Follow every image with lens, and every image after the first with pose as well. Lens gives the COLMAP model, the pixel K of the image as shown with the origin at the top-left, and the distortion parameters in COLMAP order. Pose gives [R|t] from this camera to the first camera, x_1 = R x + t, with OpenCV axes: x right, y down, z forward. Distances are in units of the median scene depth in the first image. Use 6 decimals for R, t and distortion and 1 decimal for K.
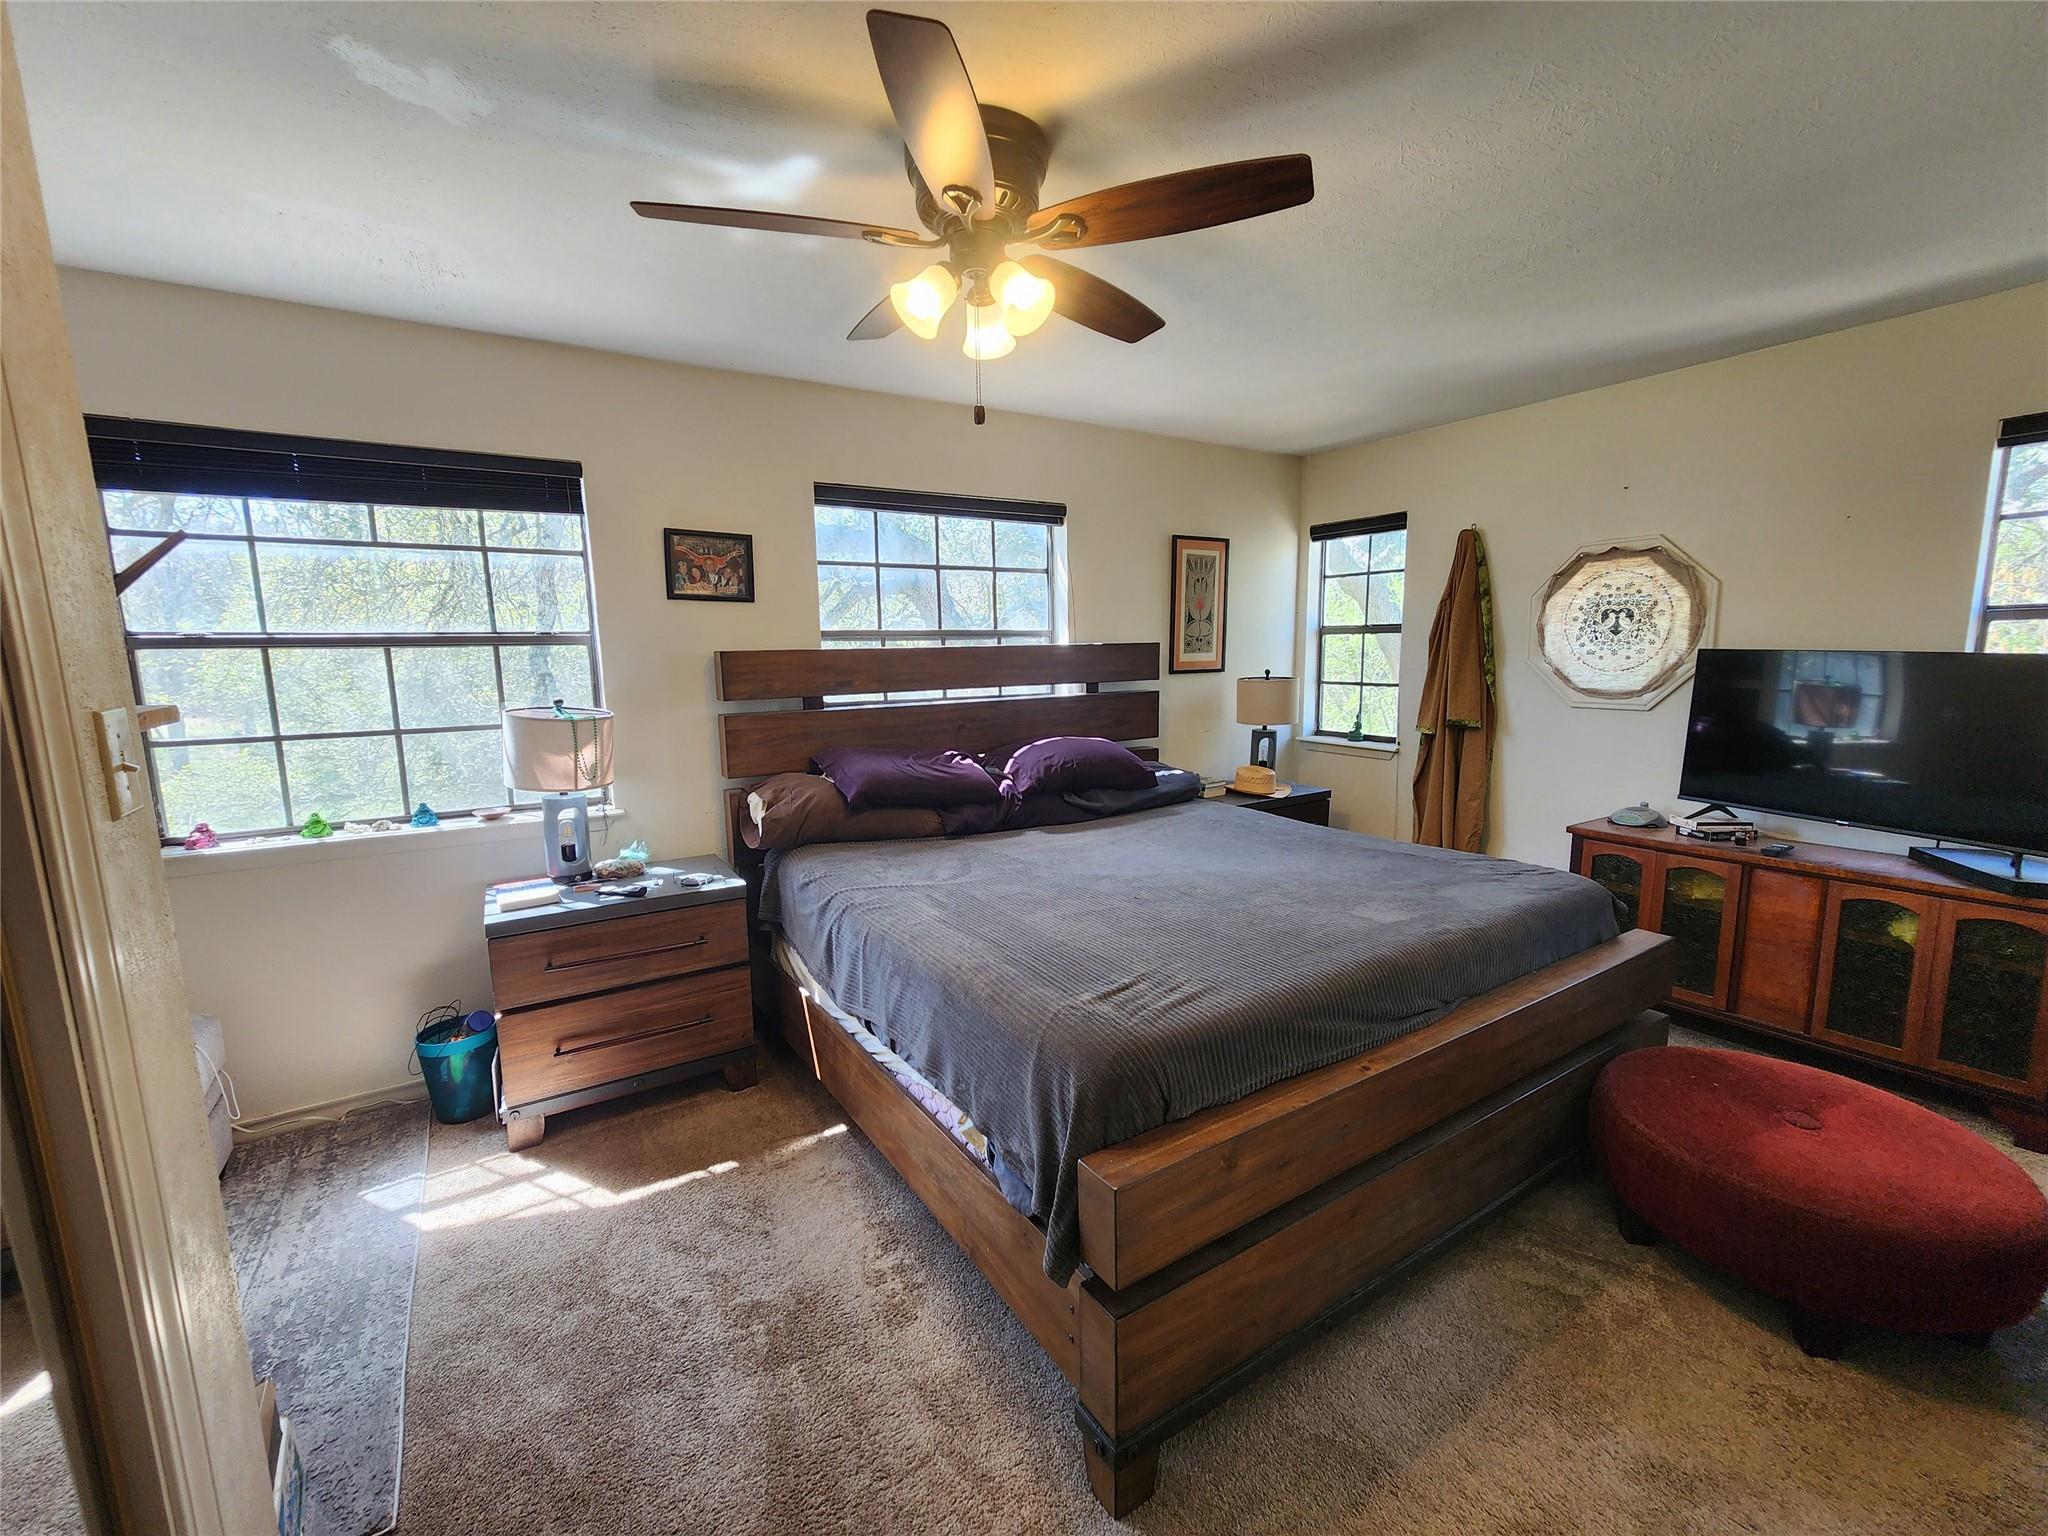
lens RADIAL K [[839.3, 0, 1024.0], [0, 839.3, 768.0], [0, 0, 1]] dist [0.000365, 0.000041]
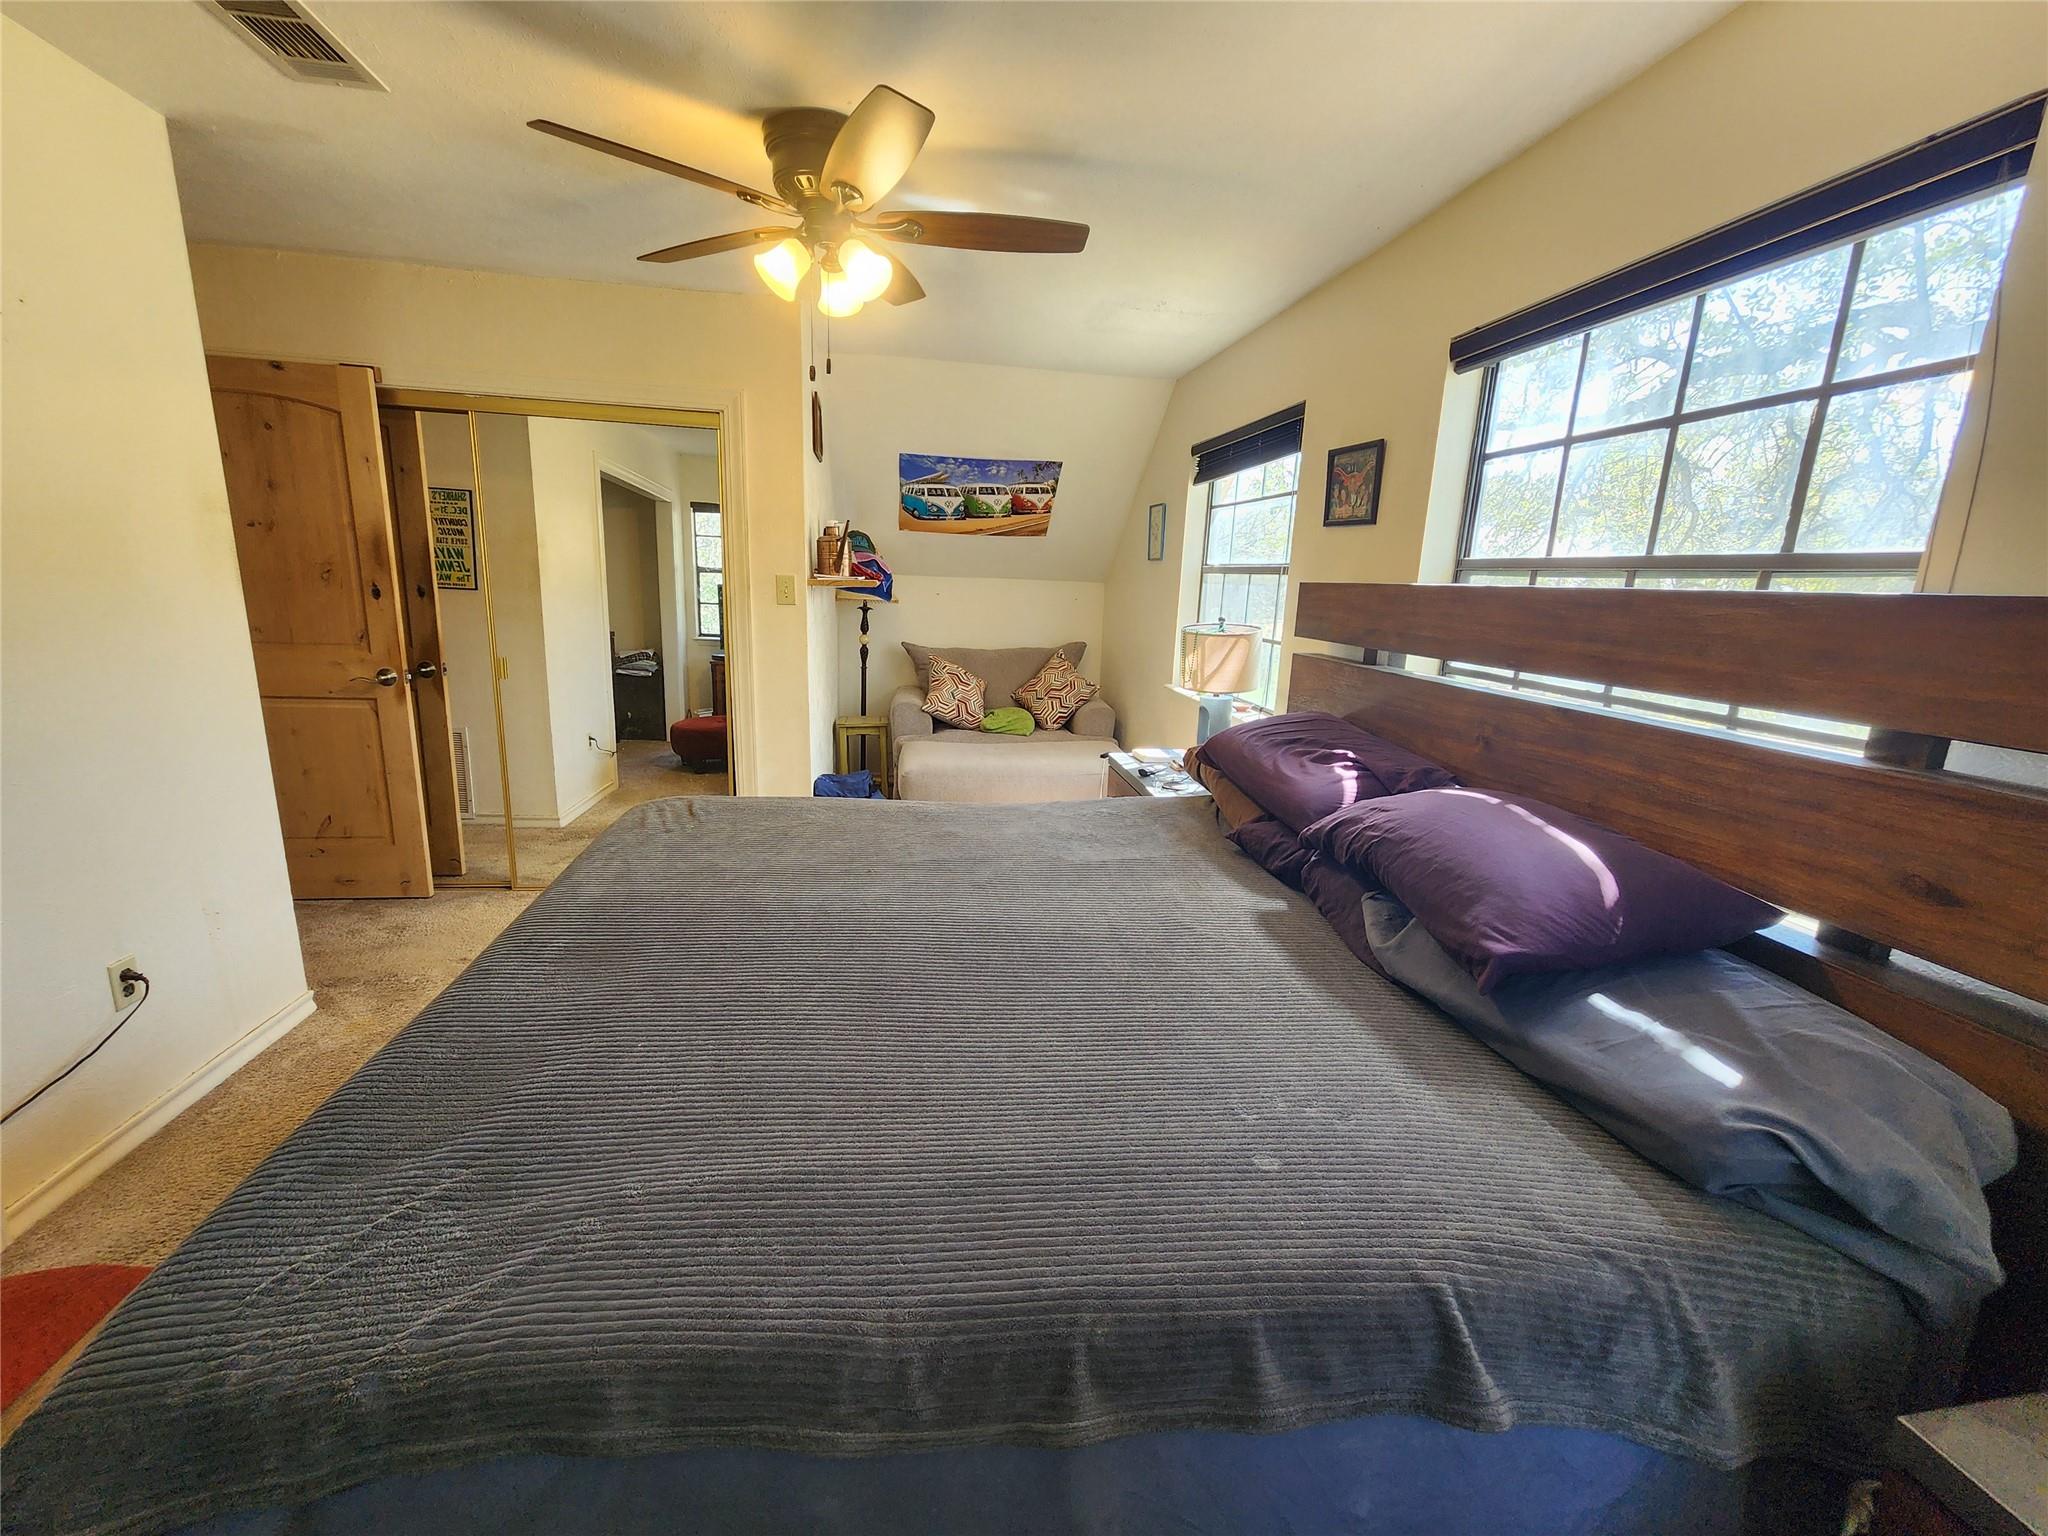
lens RADIAL K [[839.3, 0, 1024.0], [0, 839.3, 768.0], [0, 0, 1]] dist [0.000365, 0.000041]
pose [[-0.407062, 0.203630, -0.890413, 0.598683], [-0.164459, 0.942562, 0.290740, -0.156725], [0.898473, 0.264786, -0.350192, 1.053152]]
